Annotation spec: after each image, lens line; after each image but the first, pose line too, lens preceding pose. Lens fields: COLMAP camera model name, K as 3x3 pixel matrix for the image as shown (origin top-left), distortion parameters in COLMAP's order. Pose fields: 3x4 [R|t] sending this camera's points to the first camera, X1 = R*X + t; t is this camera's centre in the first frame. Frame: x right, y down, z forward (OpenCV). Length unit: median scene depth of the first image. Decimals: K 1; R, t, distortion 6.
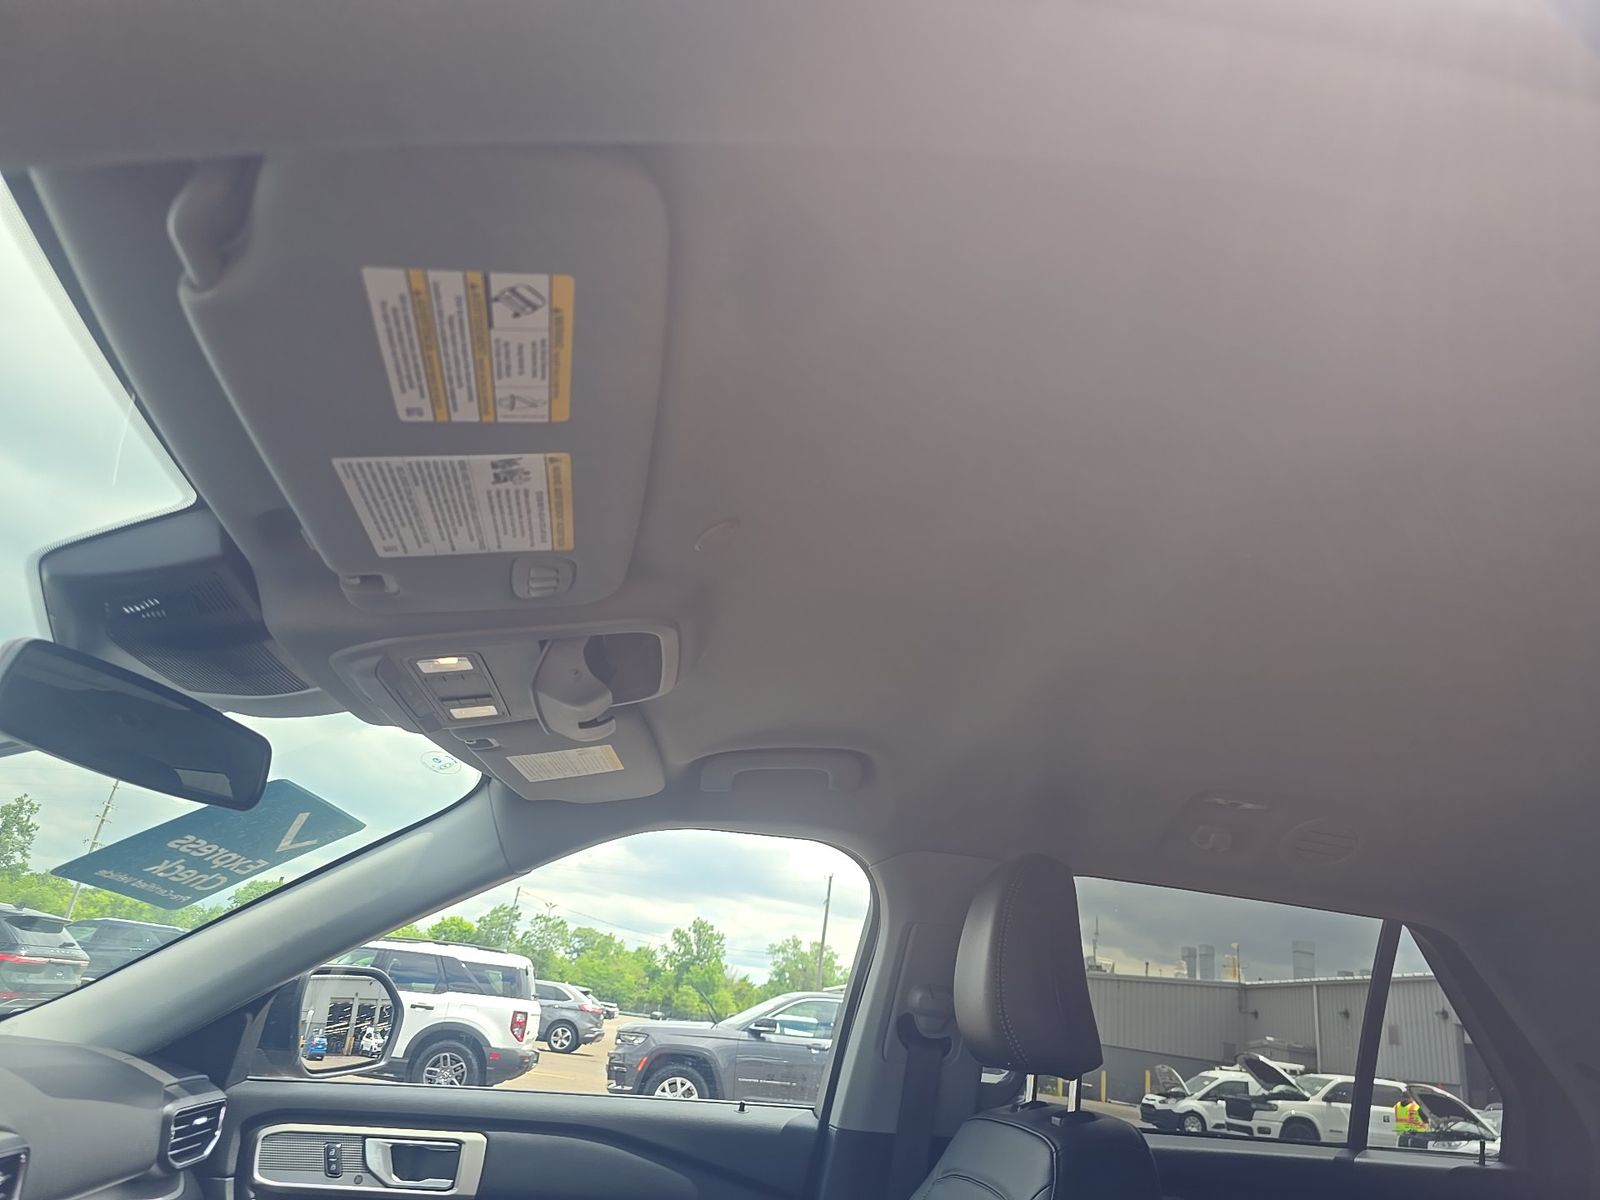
lens RADIAL K [[1088.0, 0, 799.7], [0, 1088.0, 609.9], [0, 0, 1]] dist [0.060245, -0.046338]
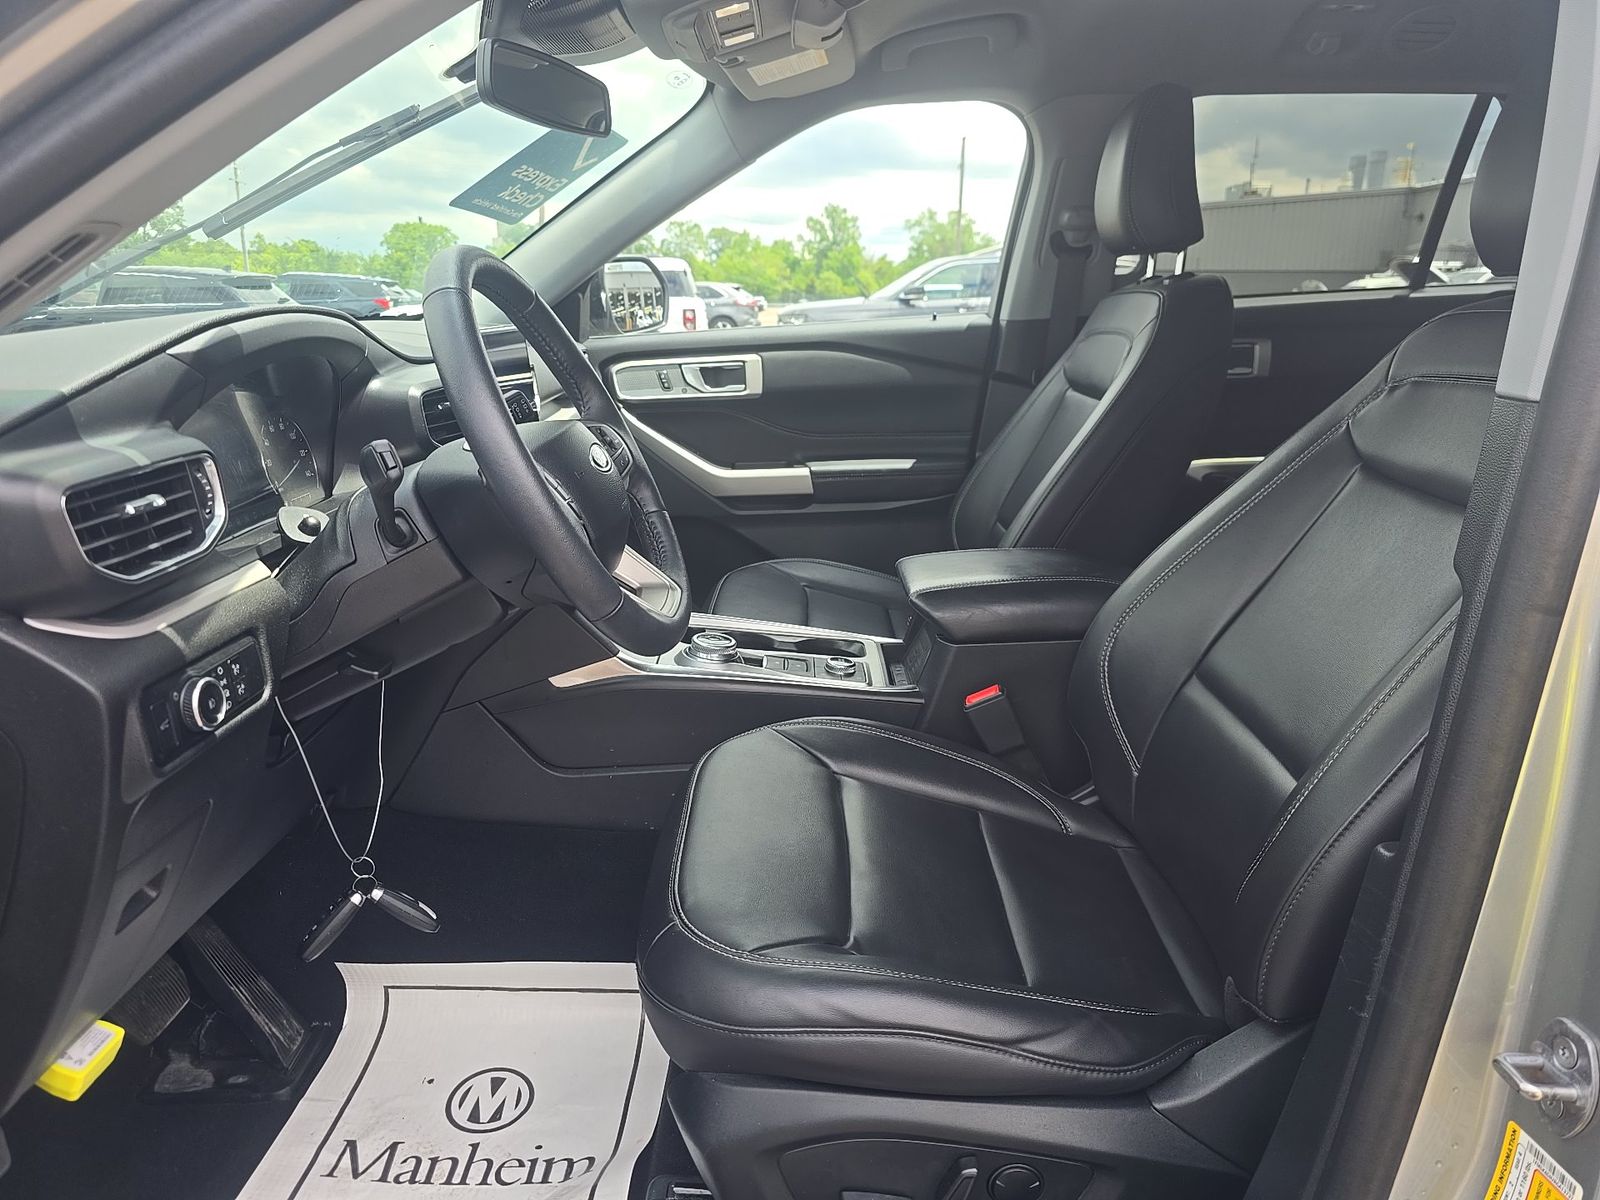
lens RADIAL K [[1088.5, 0, 789.8], [0, 1088.5, 624.2], [0, 0, 1]] dist [0.049628, -0.056366]
pose [[0.983975, -0.079193, -0.159753, -0.042097], [0.159363, 0.792460, 0.588736, -0.076193], [0.079974, -0.604760, 0.792382, -0.323488]]
